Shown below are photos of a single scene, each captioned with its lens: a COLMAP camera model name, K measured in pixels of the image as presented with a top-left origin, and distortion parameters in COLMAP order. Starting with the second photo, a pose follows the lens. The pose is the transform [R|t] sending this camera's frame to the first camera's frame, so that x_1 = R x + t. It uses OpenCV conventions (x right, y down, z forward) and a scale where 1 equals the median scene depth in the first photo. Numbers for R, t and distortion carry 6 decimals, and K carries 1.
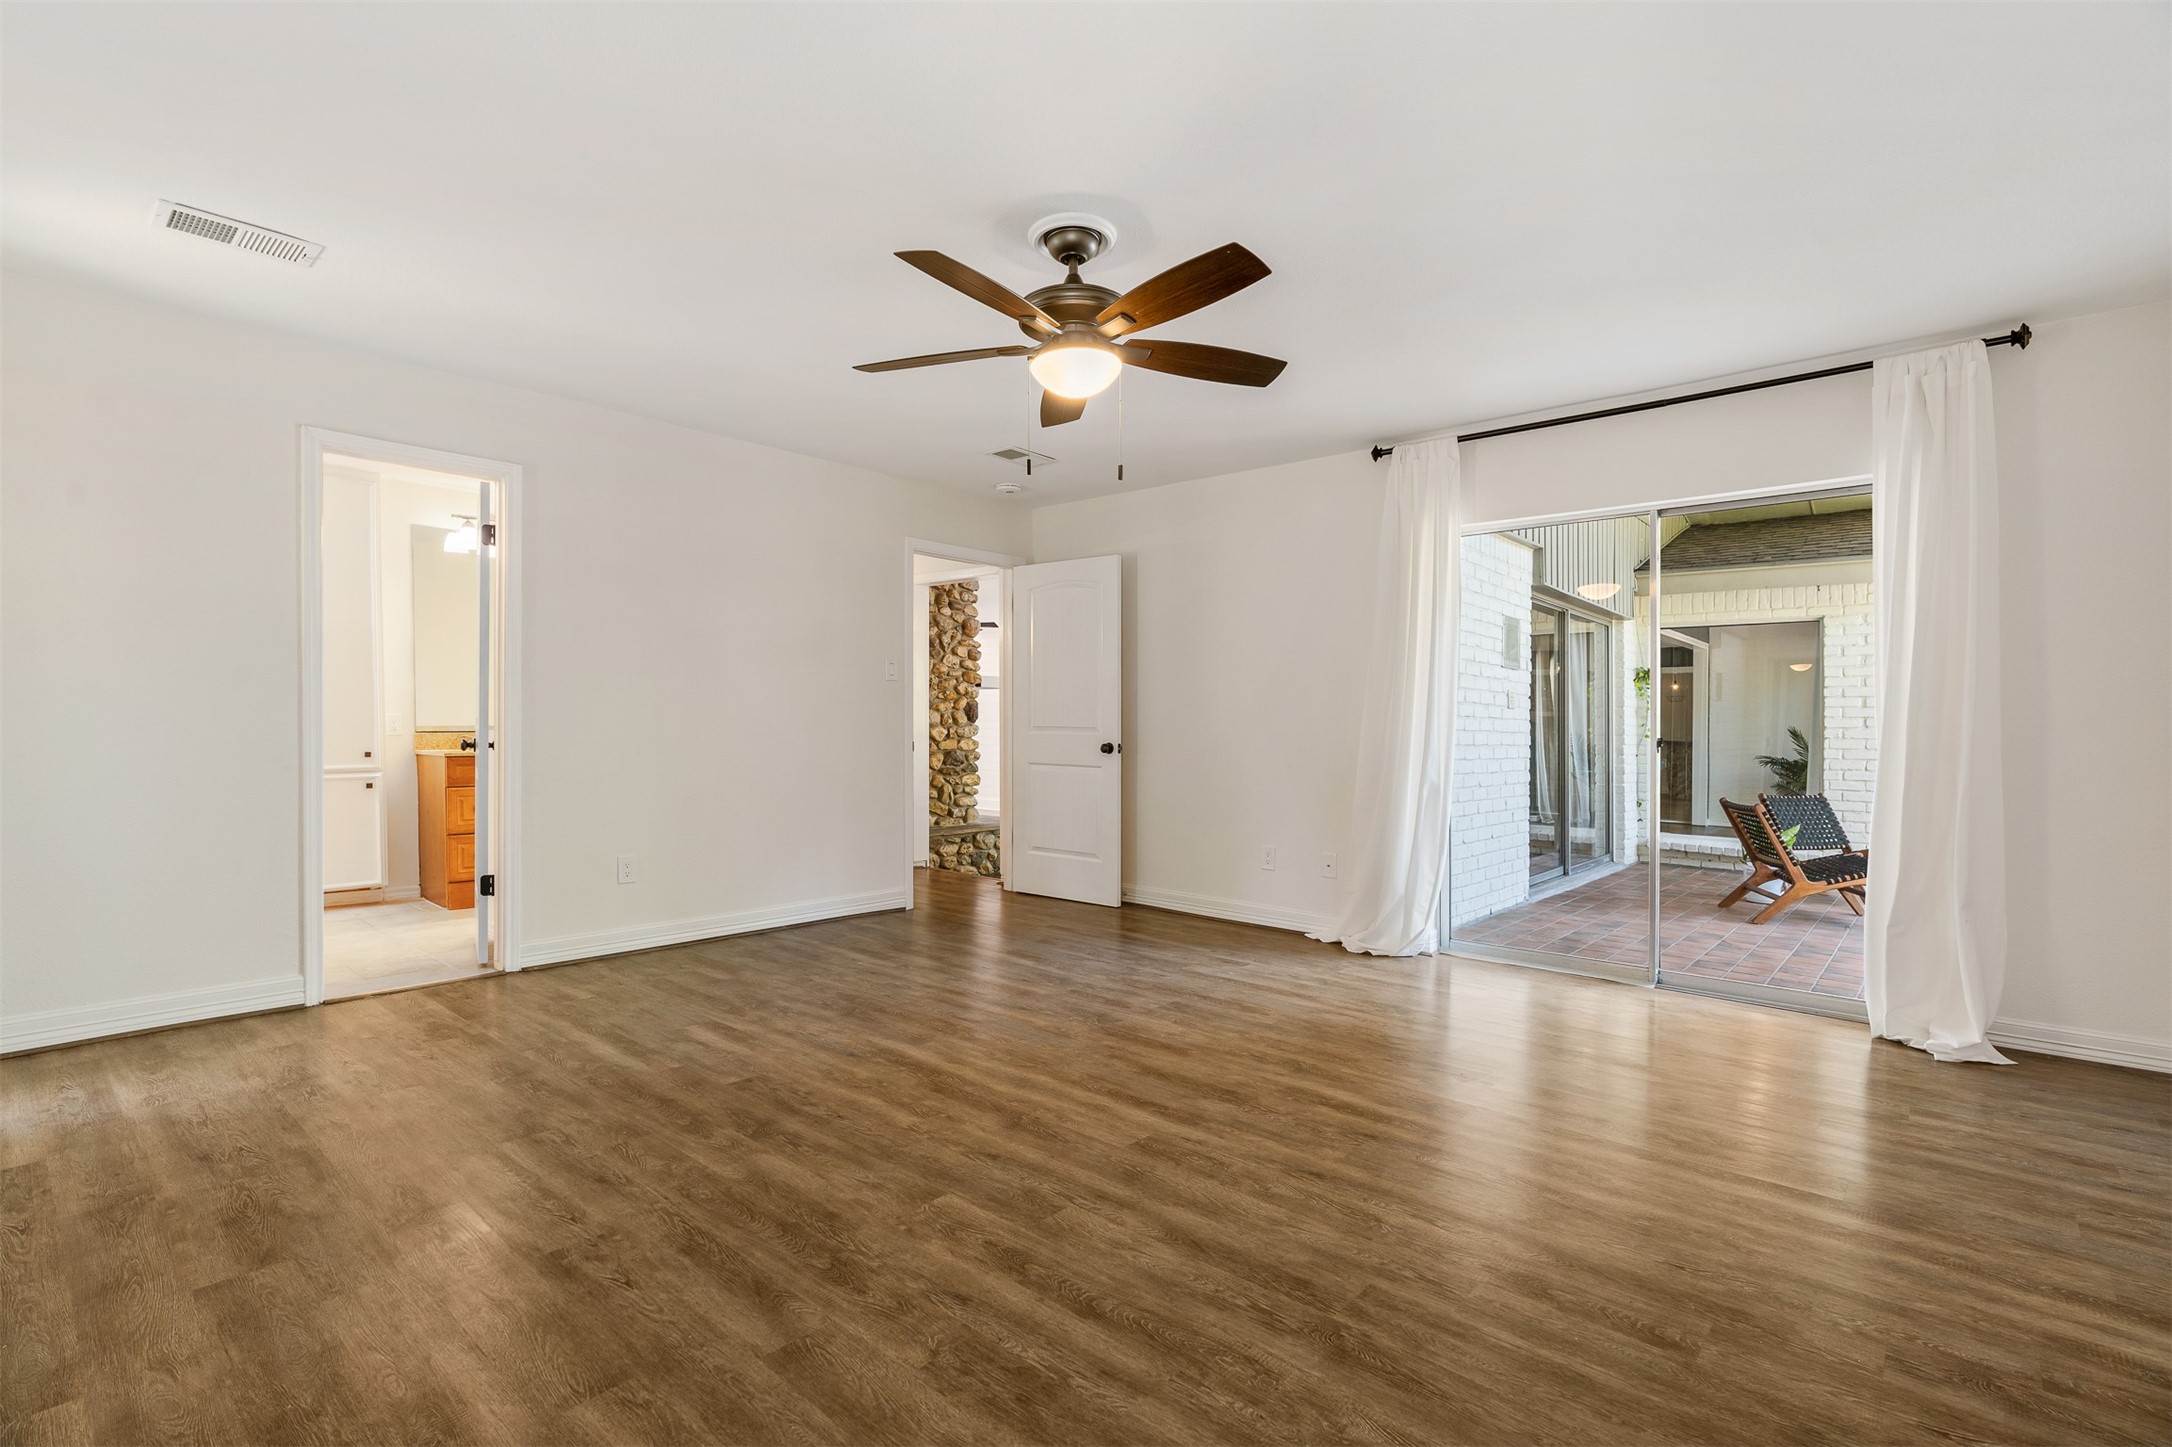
lens RADIAL K [[1001.0, 0, 1078.8], [0, 1001.0, 719.9], [0, 0, 1]] dist [-0.004263, 0.000561]
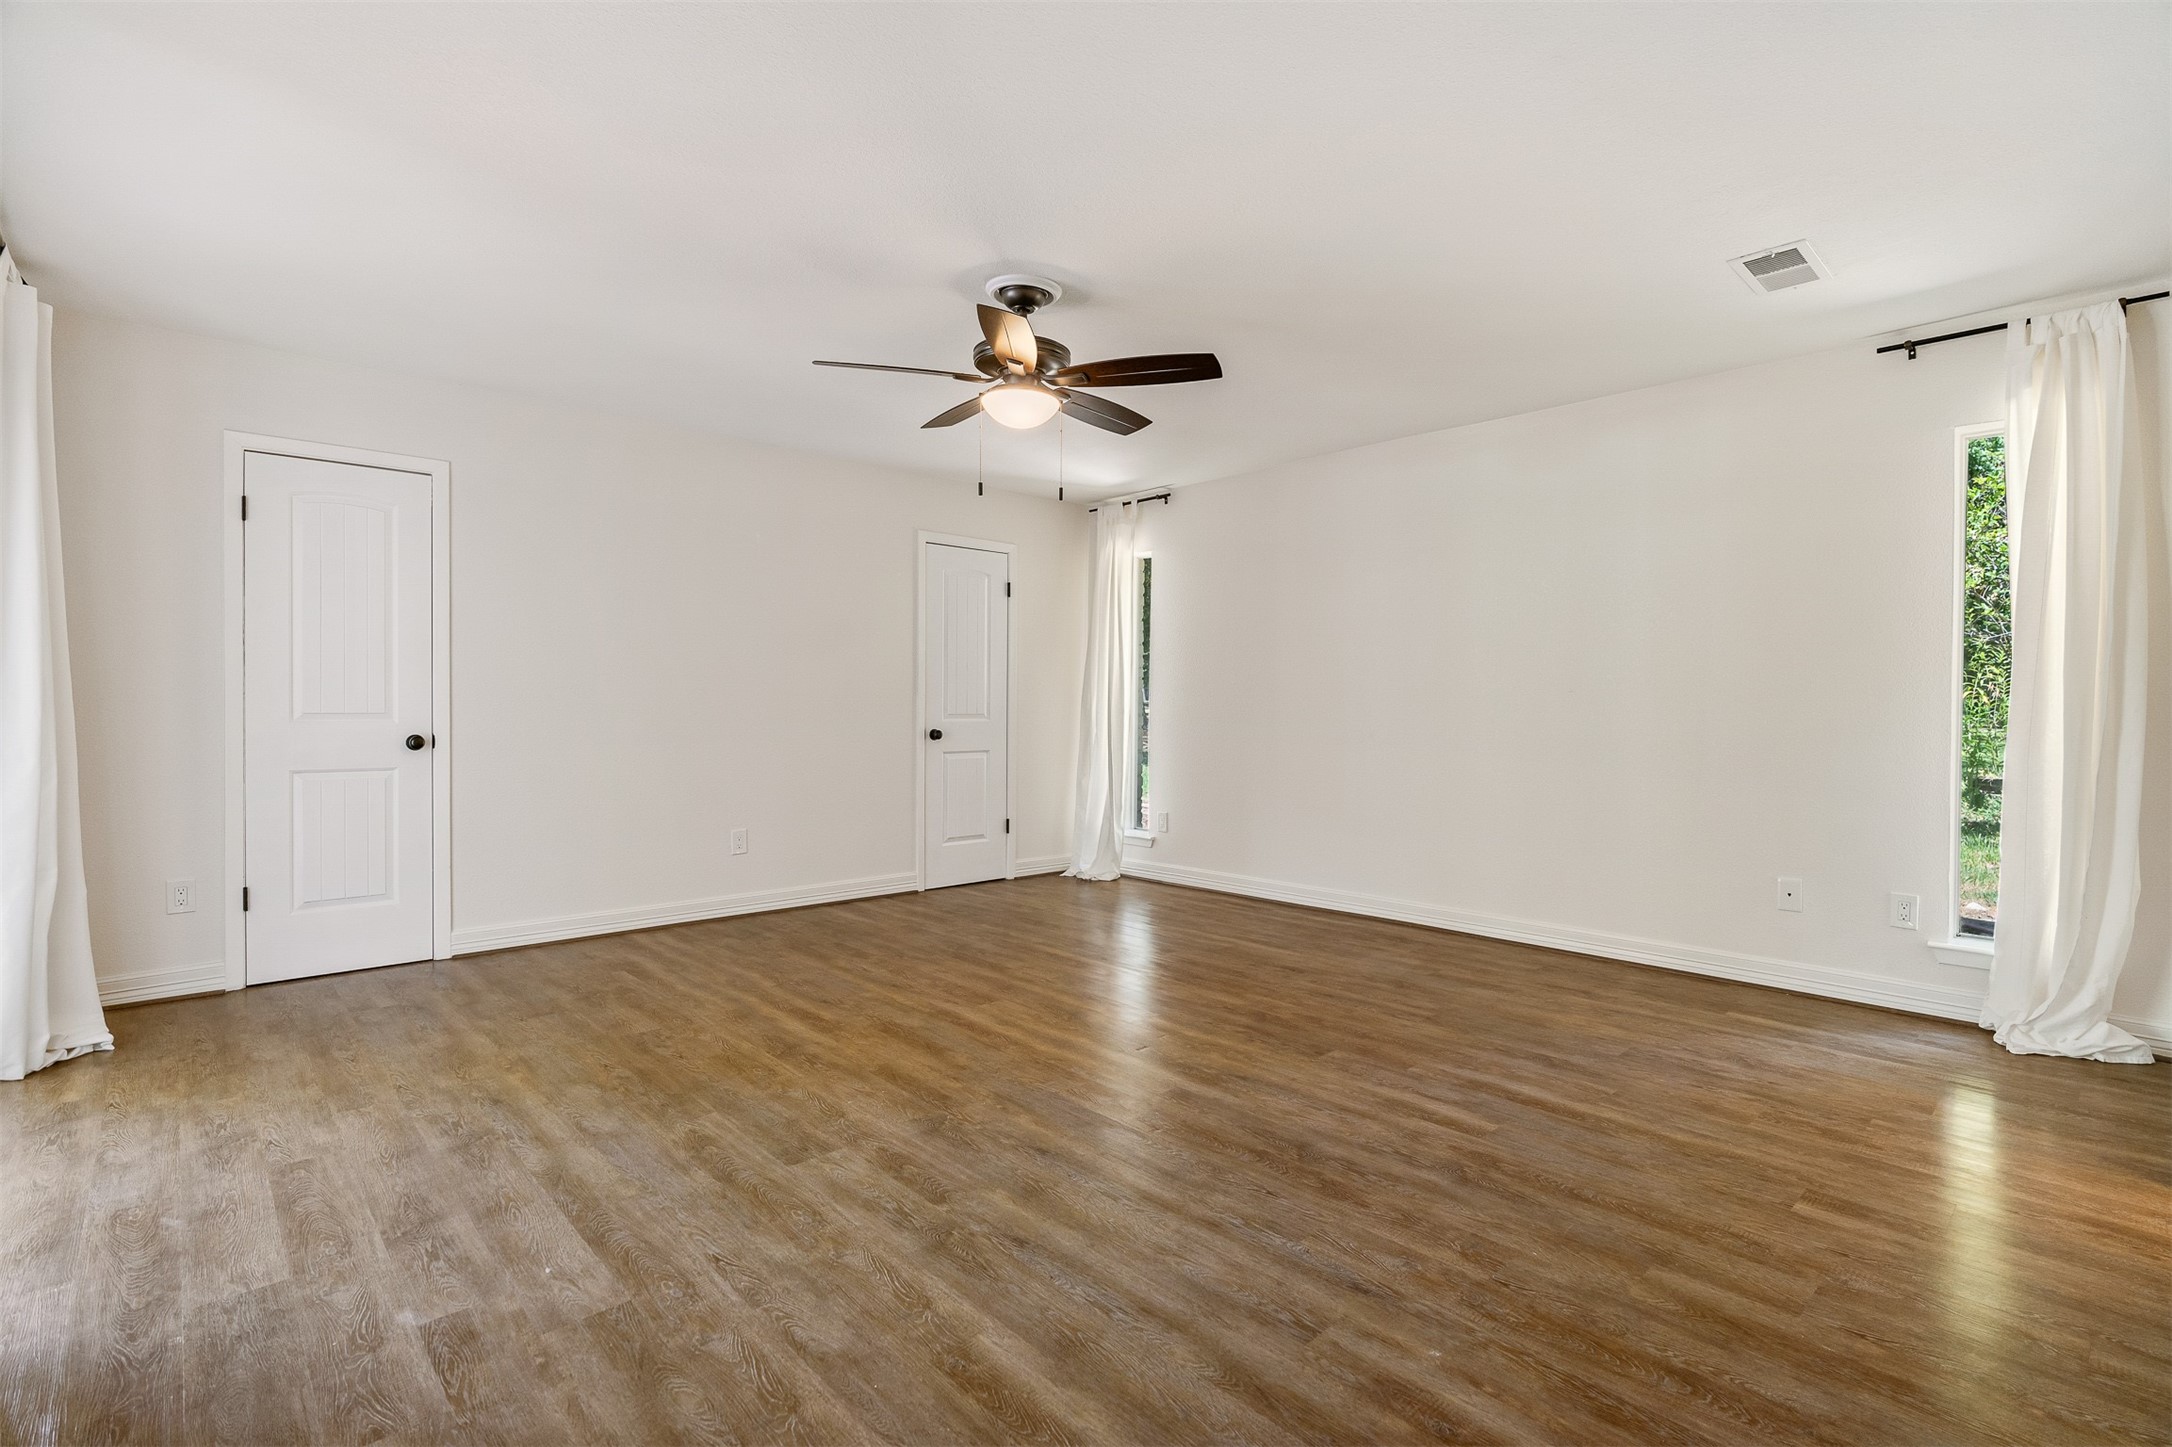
lens RADIAL K [[1001.0, 0, 1078.8], [0, 1001.0, 719.9], [0, 0, 1]] dist [-0.004263, 0.000561]
pose [[-0.994591, -0.015551, 0.102696, -0.162804], [-0.015394, 0.999879, 0.002327, 0.007118], [-0.102719, 0.000733, -0.994710, 1.884377]]
